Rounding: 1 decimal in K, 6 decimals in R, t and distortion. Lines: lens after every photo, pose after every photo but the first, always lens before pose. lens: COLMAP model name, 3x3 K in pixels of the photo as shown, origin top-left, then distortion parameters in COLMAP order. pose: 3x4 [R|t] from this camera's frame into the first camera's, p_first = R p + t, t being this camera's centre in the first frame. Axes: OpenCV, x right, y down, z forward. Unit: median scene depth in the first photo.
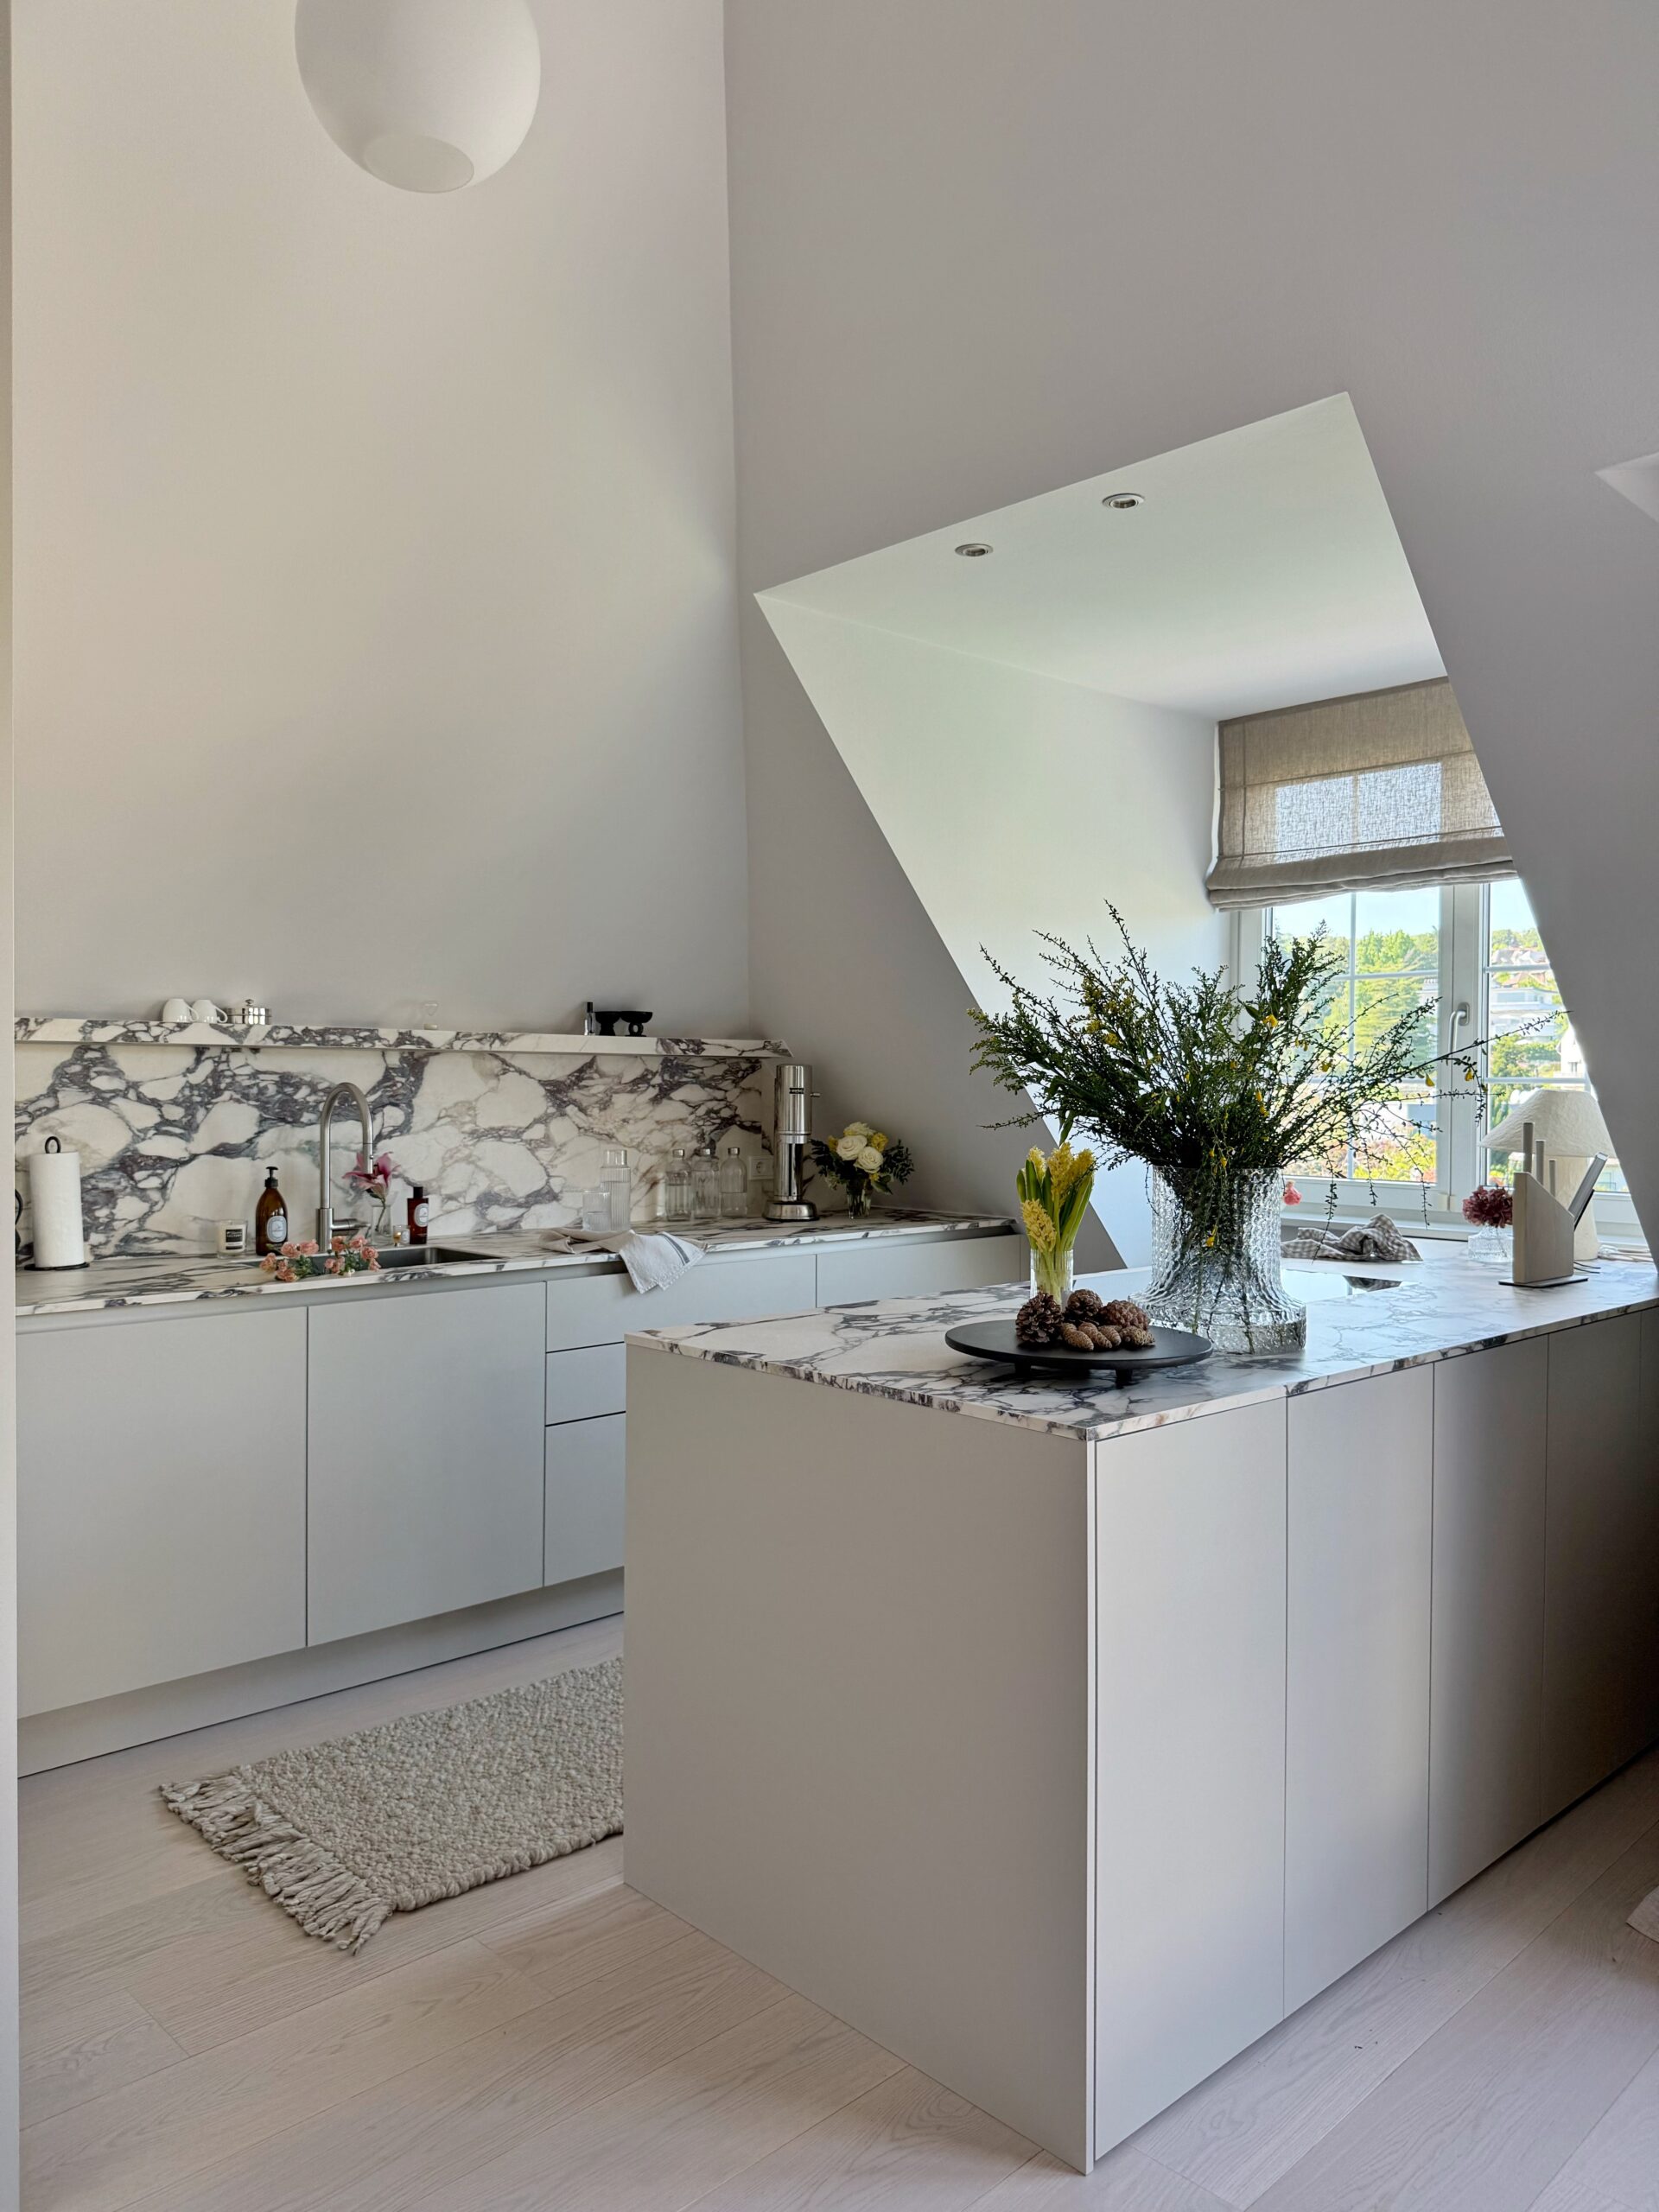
lens RADIAL K [[1543.9, 0, 829.5], [0, 1543.9, 1106.0], [0, 0, 1]] dist [0.174819, -0.378340]
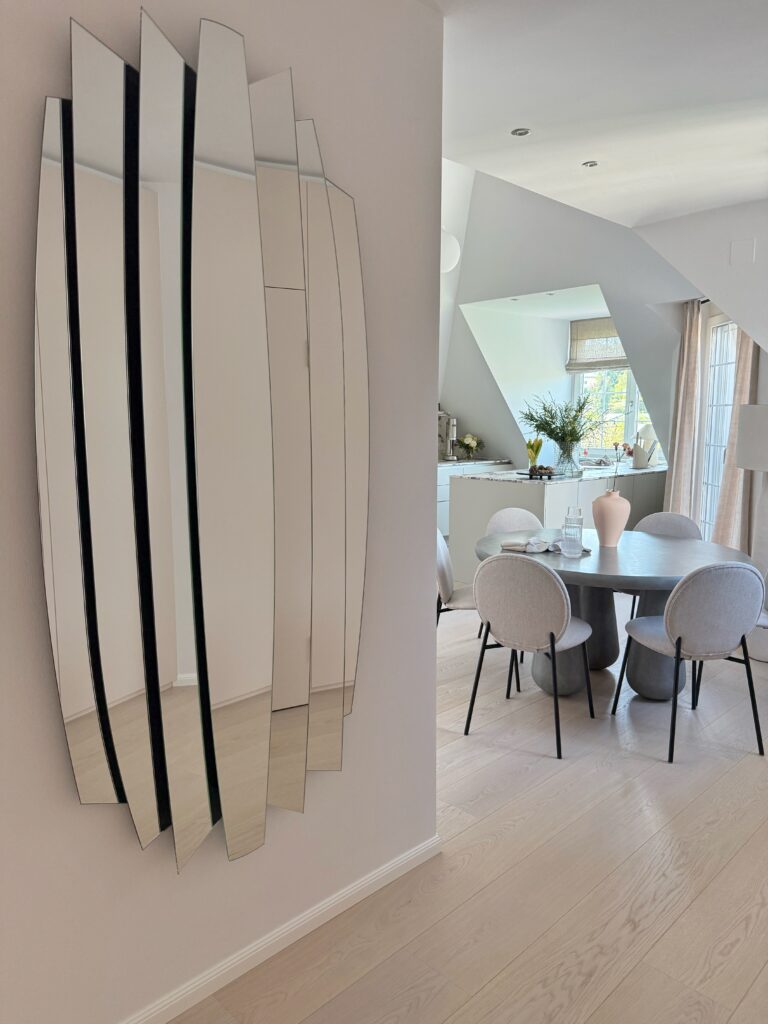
lens RADIAL K [[714.7, 0, 384.0], [0, 714.7, 512.0], [0, 0, 1]] dist [0.174819, -0.378340]
pose [[0.999996, -0.002607, 0.001217, -0.235195], [0.002447, 0.993137, 0.116934, -0.006484], [-0.001513, -0.116931, 0.993139, -0.910774]]
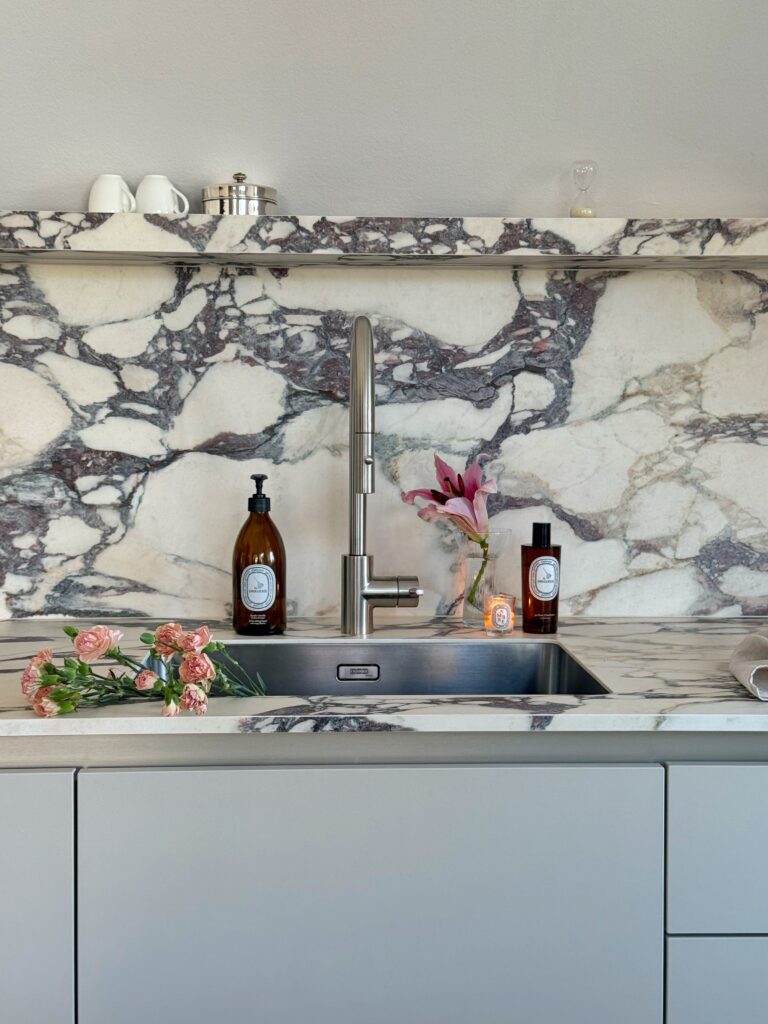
lens RADIAL K [[1447.7, 0, 384.0], [0, 1447.7, 512.0], [0, 0, 1]] dist [0.150718, -0.124832]
pose [[0.761479, 0.041413, -0.646865, 0.010065], [-0.008918, 0.998532, 0.053428, 0.023519], [0.648128, -0.034915, 0.760730, 0.626010]]
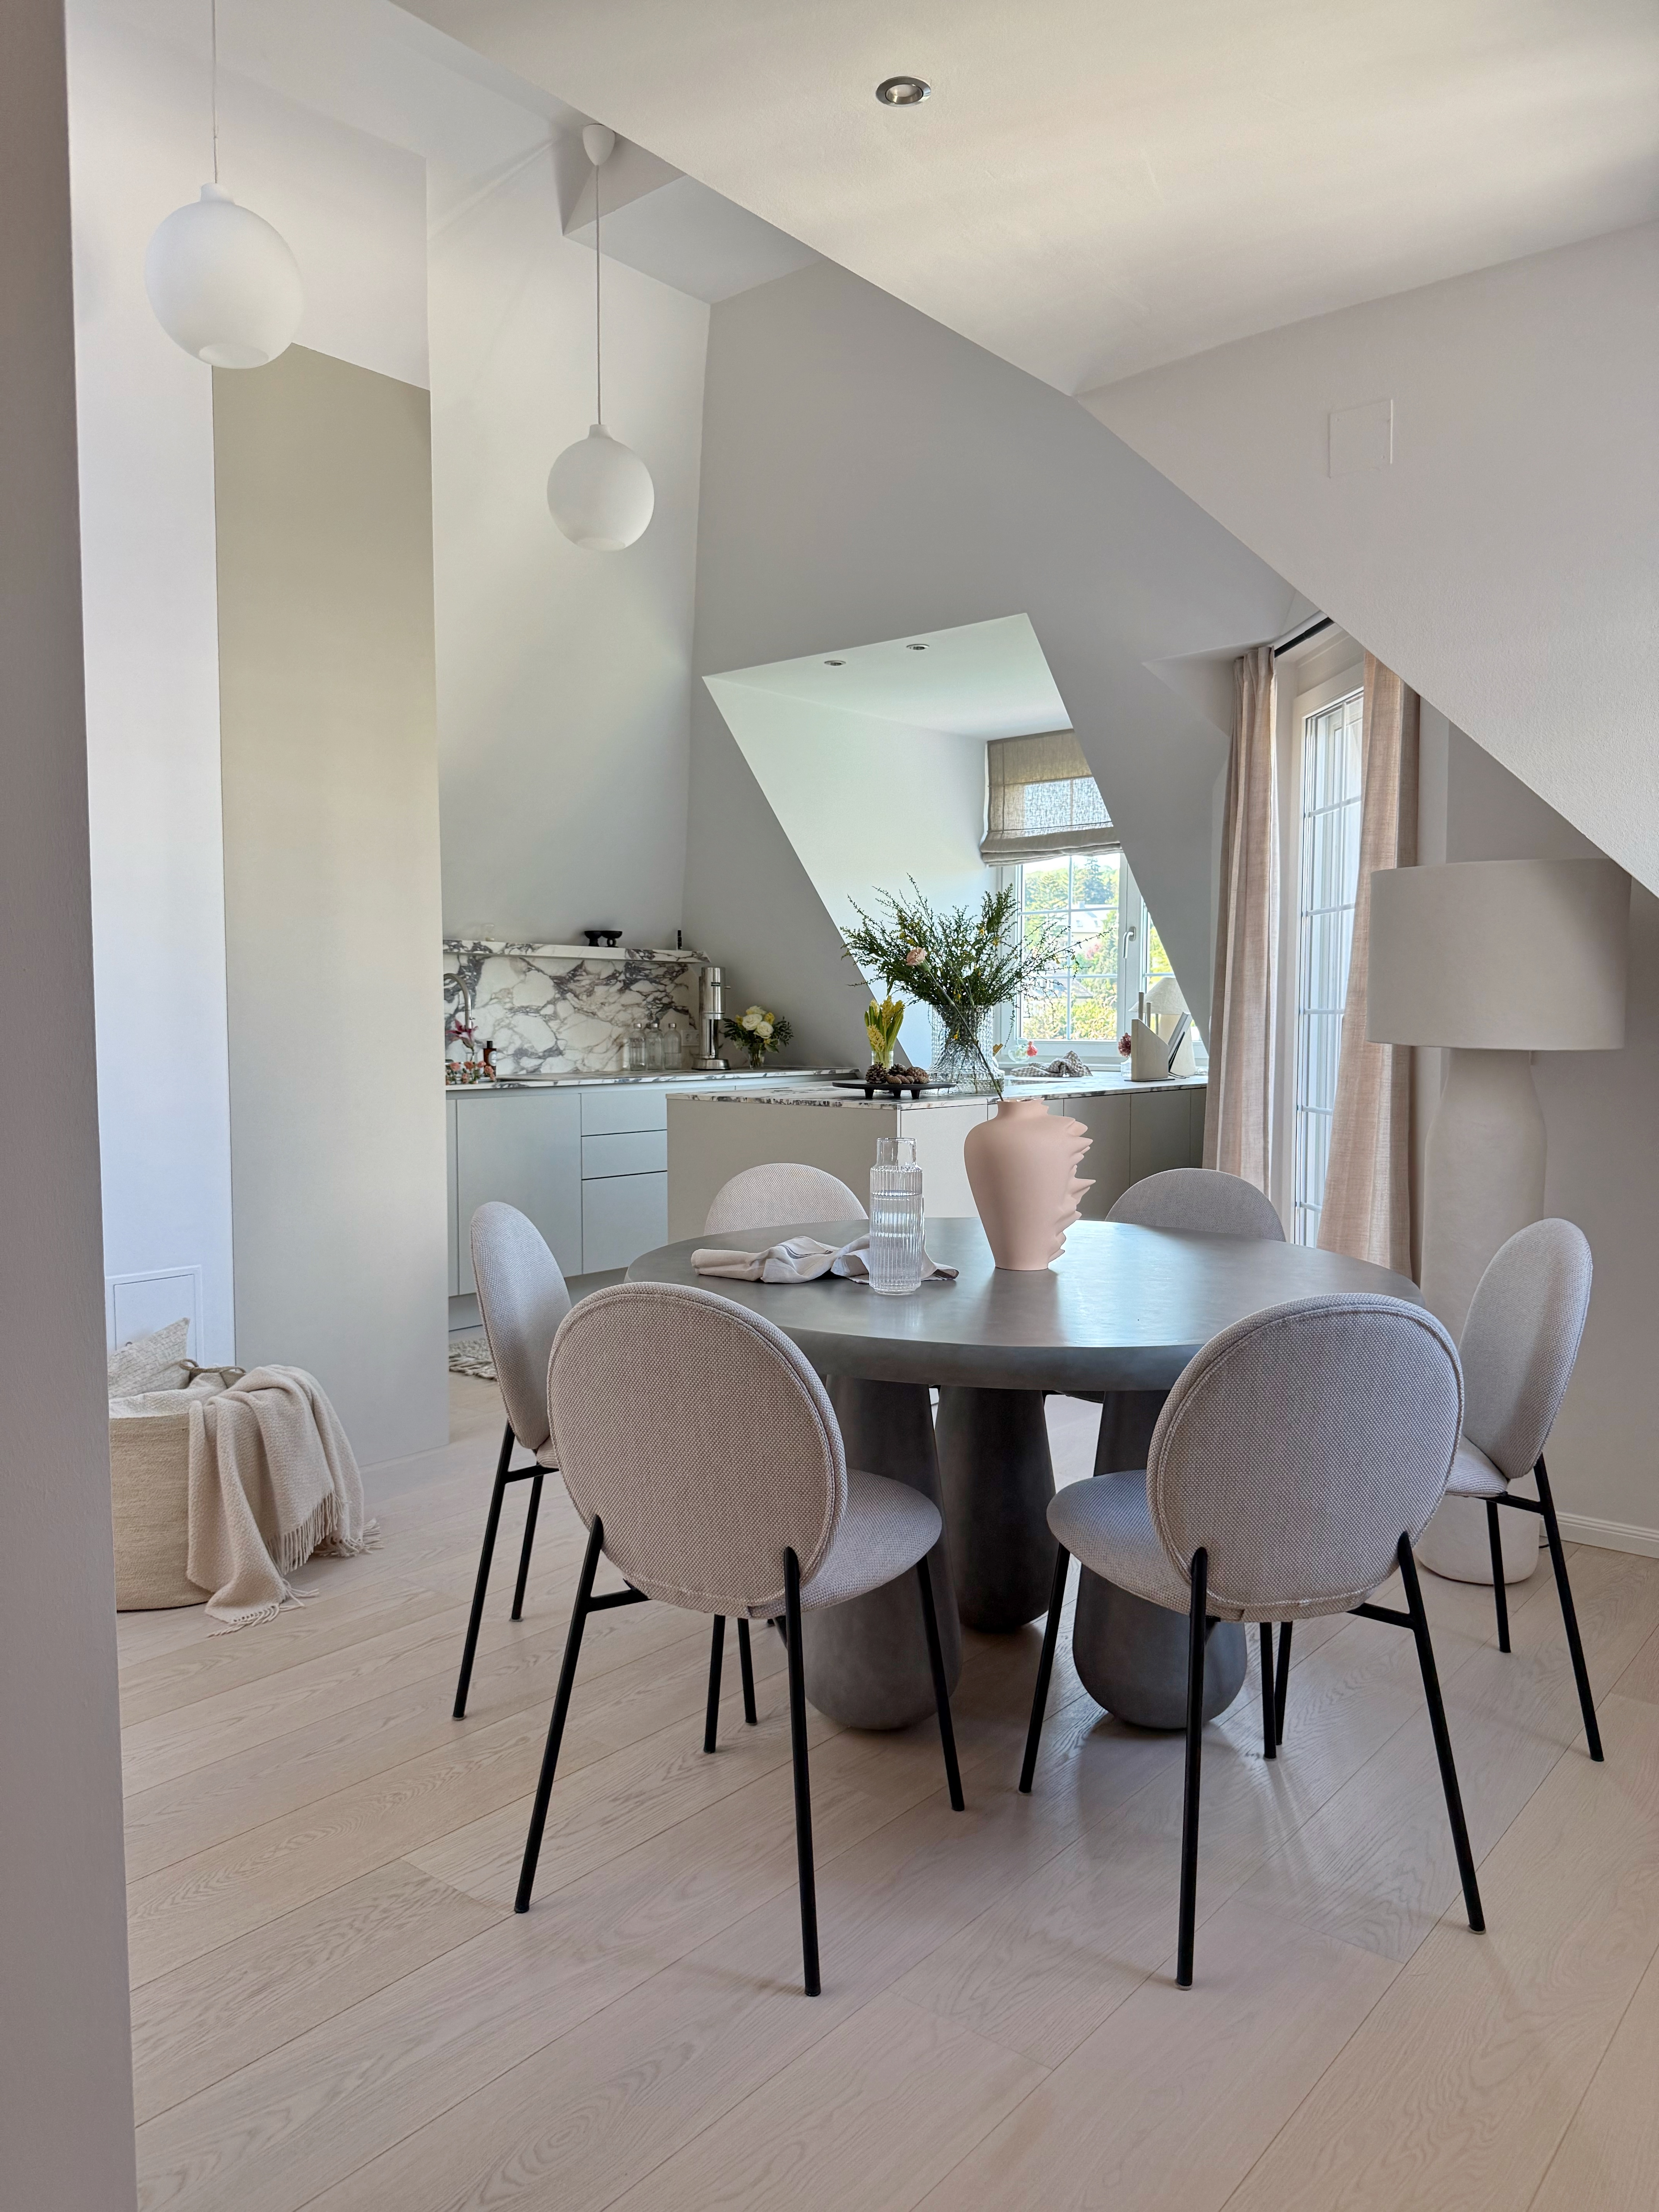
lens RADIAL K [[1543.9, 0, 829.5], [0, 1543.9, 1106.0], [0, 0, 1]] dist [0.174819, -0.378340]
pose [[0.993975, -0.010880, 0.109062, -0.094038], [0.005982, 0.998963, 0.045142, 0.050815], [-0.109440, -0.044218, 0.993009, -0.641879]]
